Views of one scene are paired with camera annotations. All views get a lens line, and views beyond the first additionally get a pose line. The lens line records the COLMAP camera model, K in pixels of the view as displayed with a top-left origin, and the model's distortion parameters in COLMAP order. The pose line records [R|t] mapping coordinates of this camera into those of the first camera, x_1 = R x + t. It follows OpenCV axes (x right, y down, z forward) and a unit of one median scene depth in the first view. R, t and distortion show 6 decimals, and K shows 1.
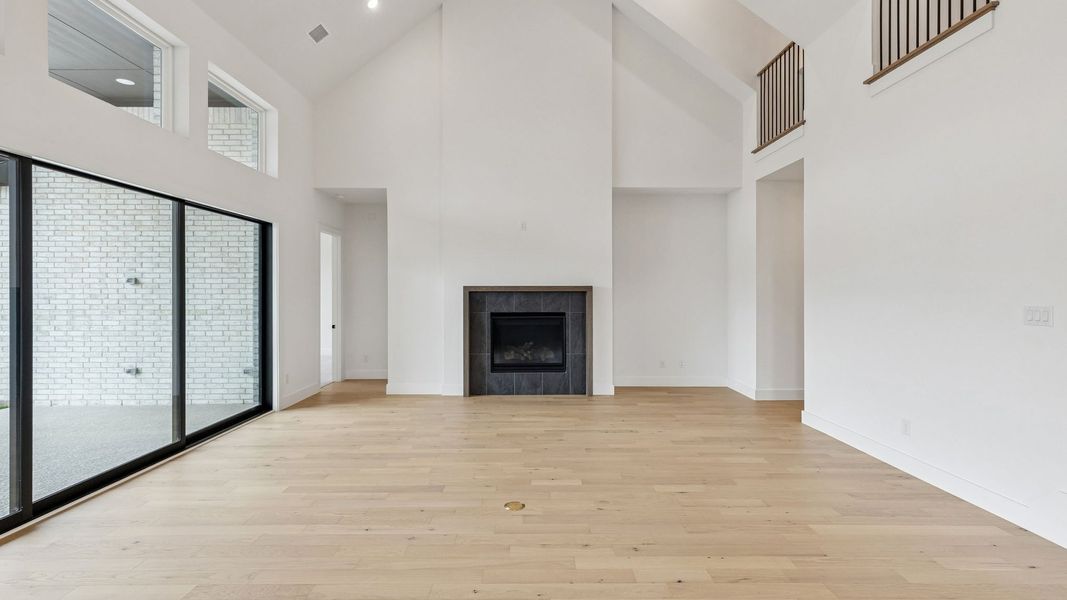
lens RADIAL K [[487.9, 0, 528.8], [0, 487.9, 290.3], [0, 0, 1]] dist [0.005085, -0.000275]
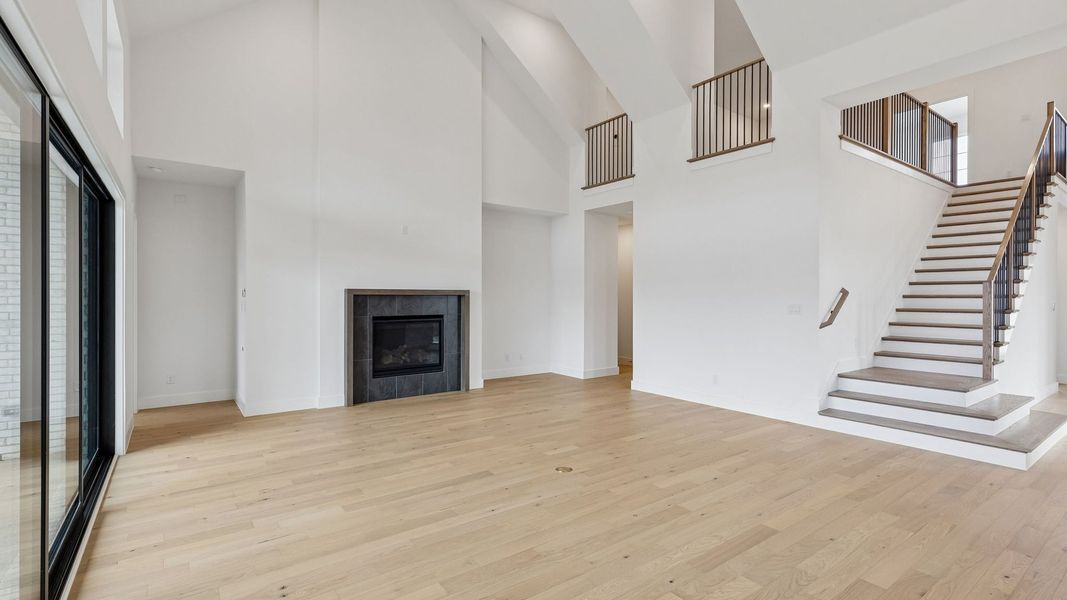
lens RADIAL K [[486.2, 0, 540.9], [0, 486.2, 293.4], [0, 0, 1]] dist [0.005053, -0.000107]
pose [[0.806715, 0.006236, 0.590908, -0.386984], [-0.004779, 0.999980, -0.004028, 0.001725], [-0.590921, 0.000425, 0.806729, 0.021792]]
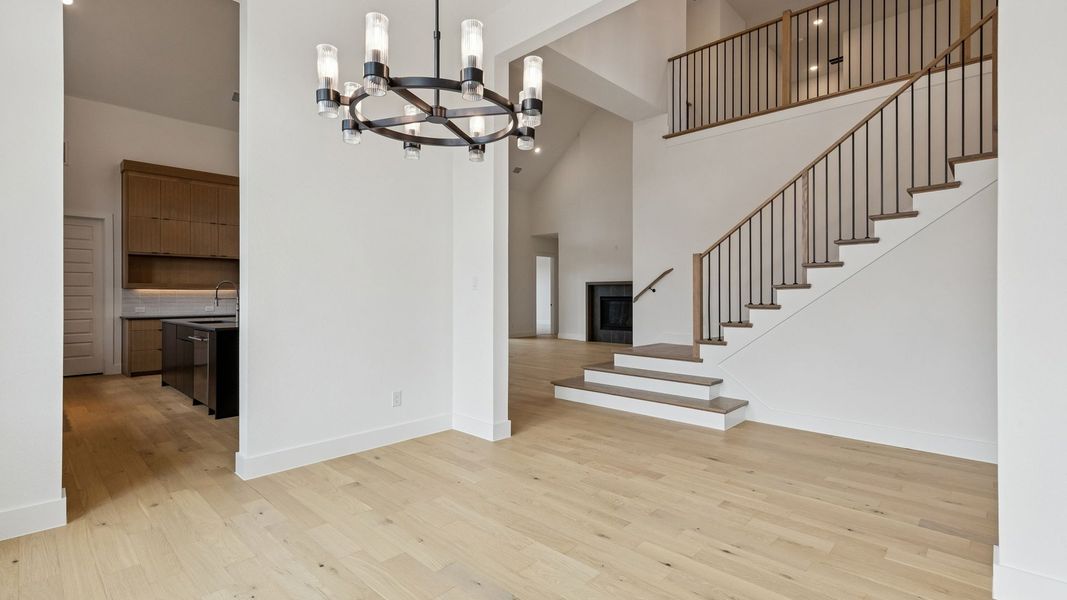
lens RADIAL K [[487.9, 0, 528.8], [0, 487.9, 290.3], [0, 0, 1]] dist [0.005085, -0.000275]
pose [[0.719734, 0.001414, -0.694248, 1.016149], [-0.002505, 0.999997, -0.000561, 0.023986], [0.694245, 0.002143, 0.719735, -0.512350]]
